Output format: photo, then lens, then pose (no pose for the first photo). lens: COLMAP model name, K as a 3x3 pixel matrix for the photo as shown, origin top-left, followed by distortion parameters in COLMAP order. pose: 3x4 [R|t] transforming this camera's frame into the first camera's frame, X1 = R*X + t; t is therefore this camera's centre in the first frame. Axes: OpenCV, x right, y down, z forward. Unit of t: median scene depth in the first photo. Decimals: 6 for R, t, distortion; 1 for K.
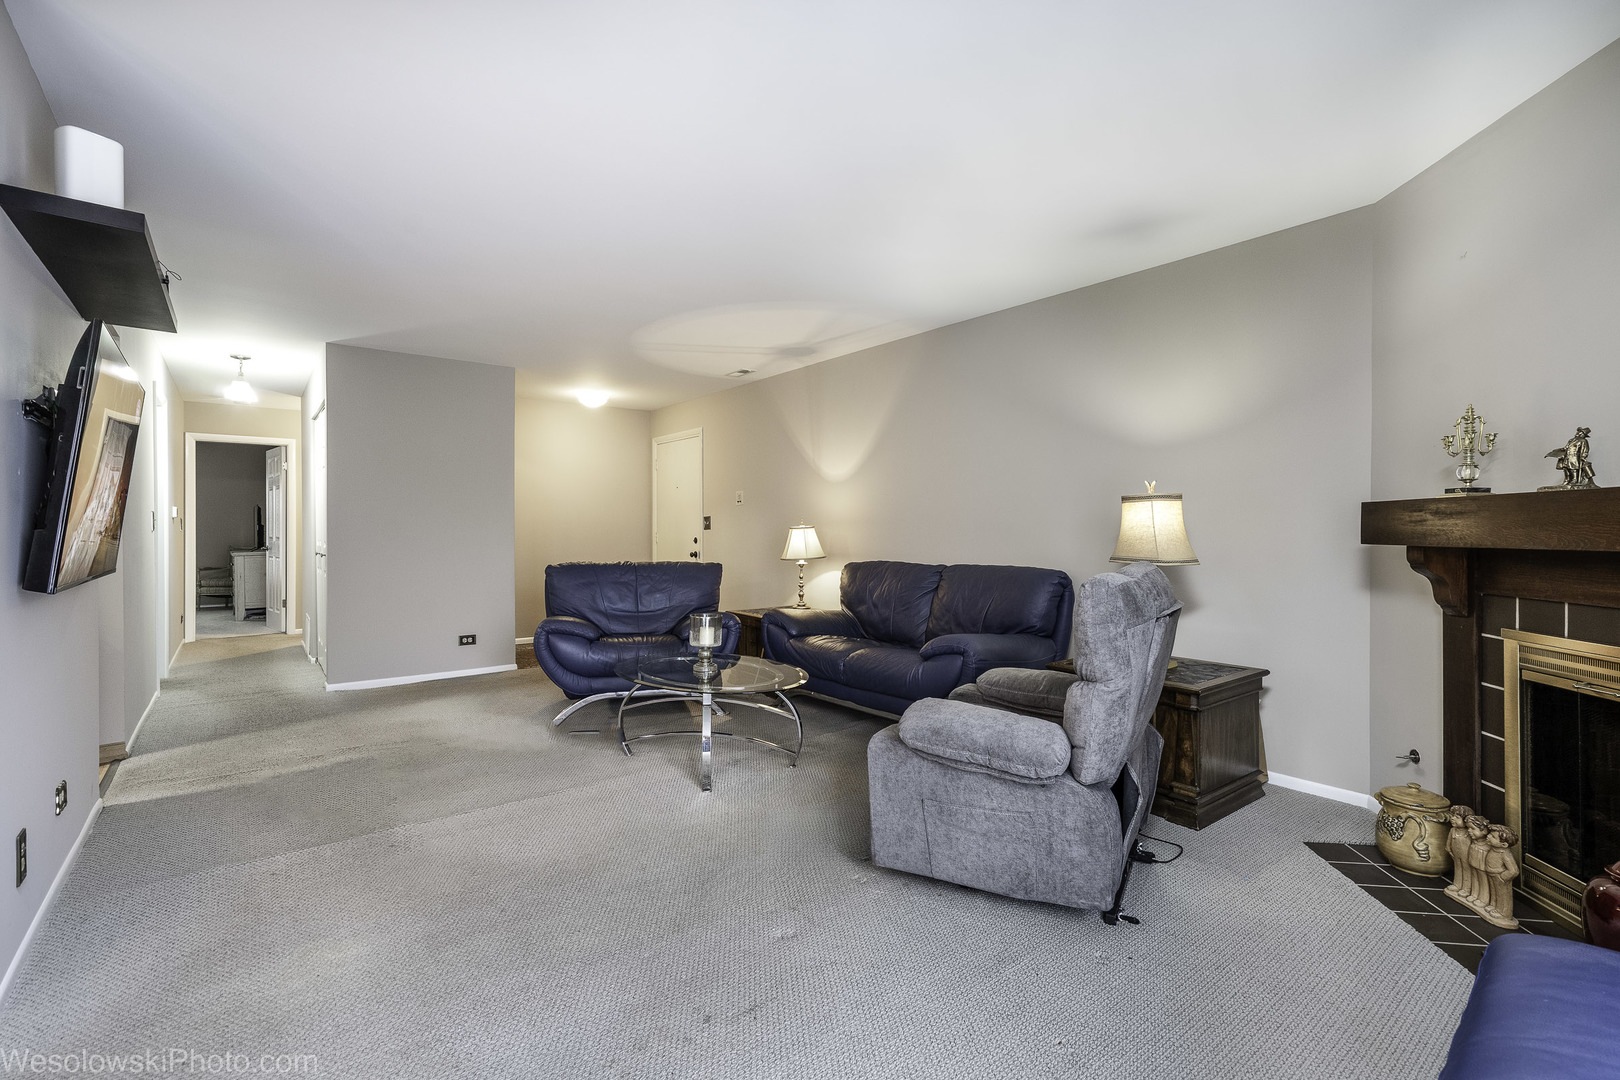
lens RADIAL K [[737.7, 0, 806.3], [0, 737.7, 530.9], [0, 0, 1]] dist [-0.003041, 0.009254]
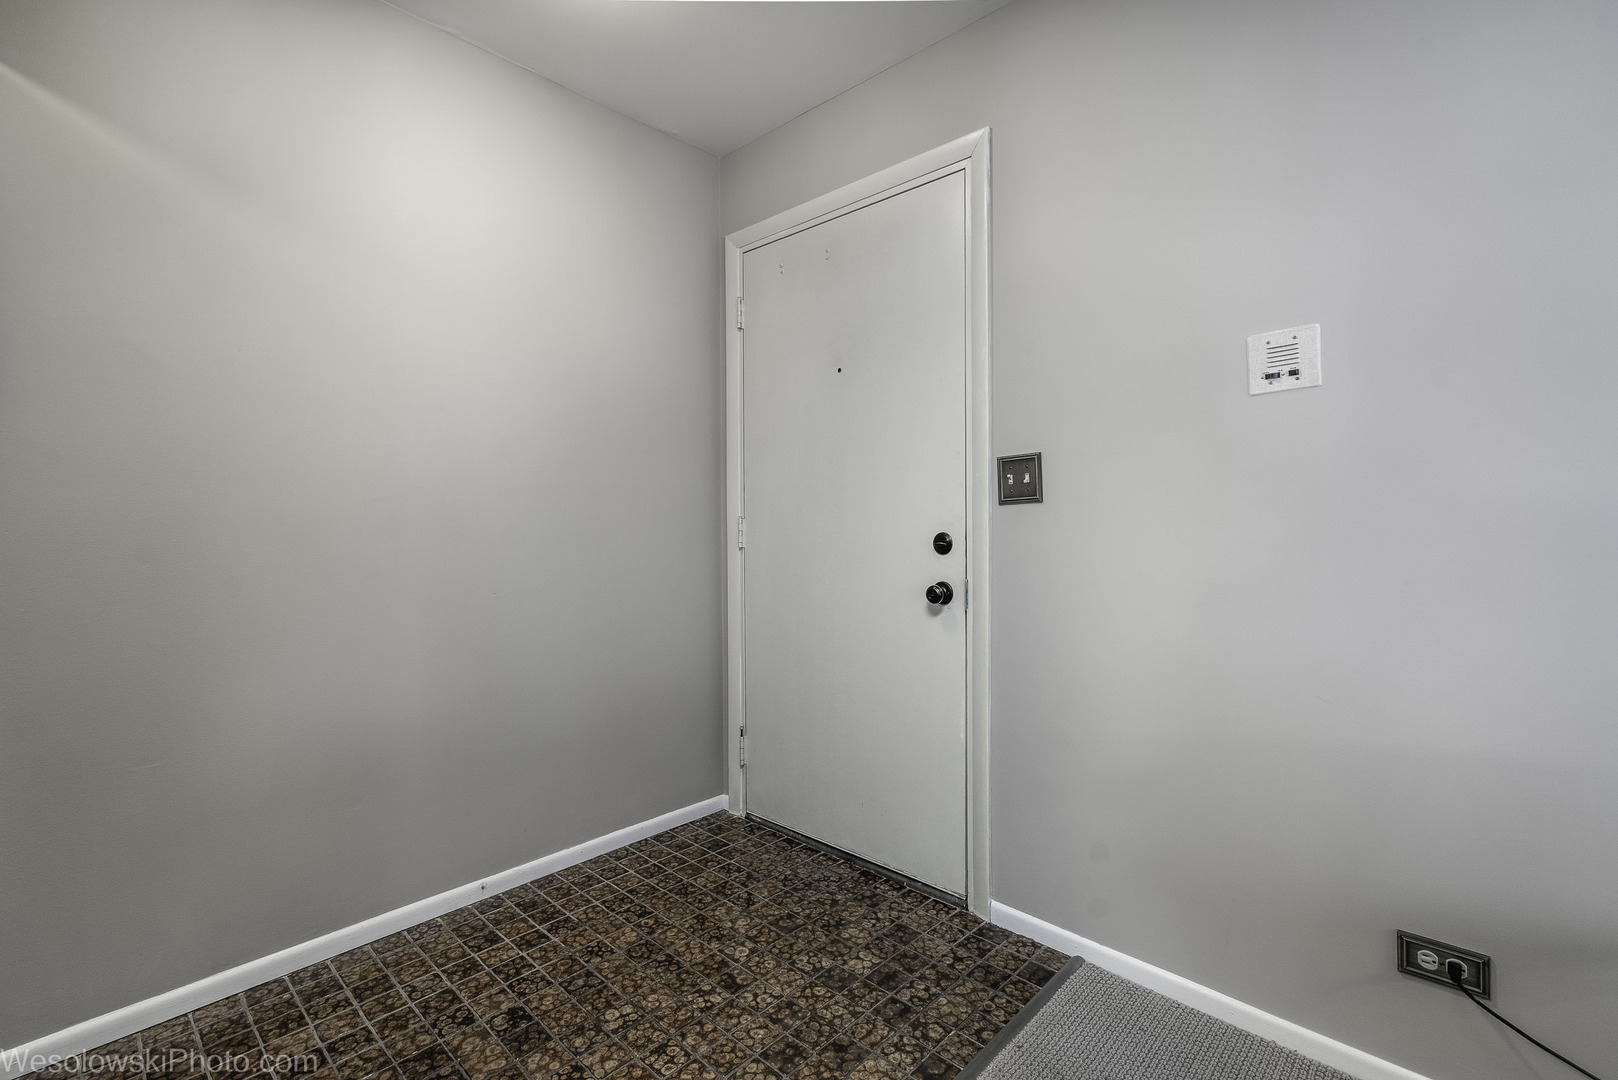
lens RADIAL K [[736.7, 0, 801.2], [0, 736.7, 530.0], [0, 0, 1]] dist [-0.003041, 0.009254]
pose [[0.988892, -0.002750, 0.148608, -0.239525], [0.001187, 0.999943, 0.010605, 0.004270], [-0.148629, -0.010310, 0.988839, 0.710015]]
